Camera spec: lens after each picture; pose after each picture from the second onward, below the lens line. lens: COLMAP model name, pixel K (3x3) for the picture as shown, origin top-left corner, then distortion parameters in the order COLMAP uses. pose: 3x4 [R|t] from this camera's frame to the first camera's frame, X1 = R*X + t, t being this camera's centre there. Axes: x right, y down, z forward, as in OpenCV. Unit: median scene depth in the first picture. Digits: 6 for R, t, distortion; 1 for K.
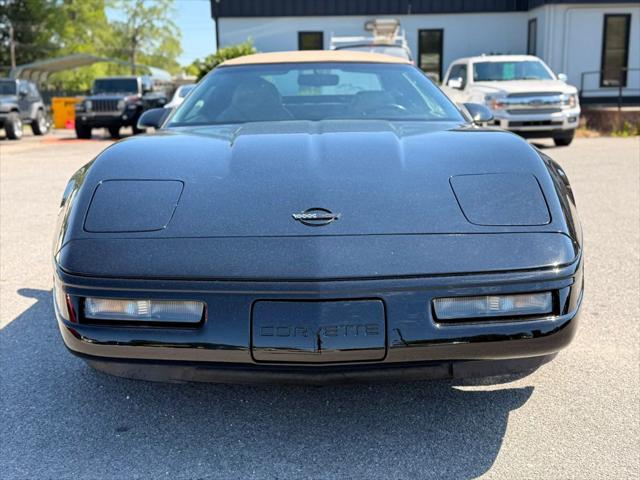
lens RADIAL K [[749.9, 0, 320.0], [0, 749.9, 240.0], [0, 0, 1]] dist [0.212455, -0.572514]
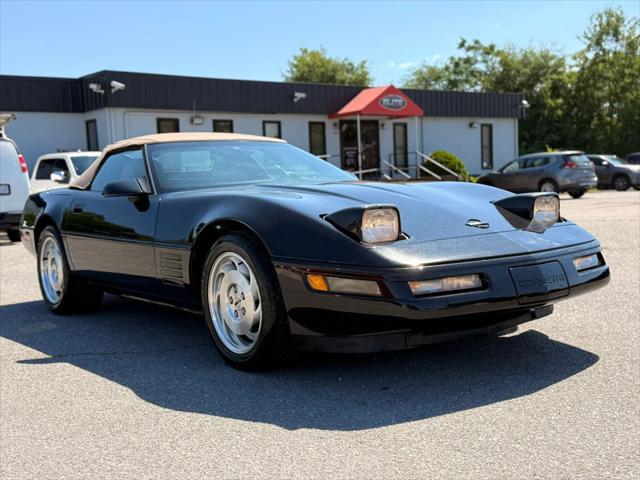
lens RADIAL K [[749.9, 0, 320.0], [0, 749.9, 240.0], [0, 0, 1]] dist [0.212455, -0.572514]
pose [[0.790402, -0.063794, 0.609258, -0.525111], [0.142383, 0.986457, -0.081427, 0.035157], [-0.595812, 0.151108, 0.788780, -0.022240]]
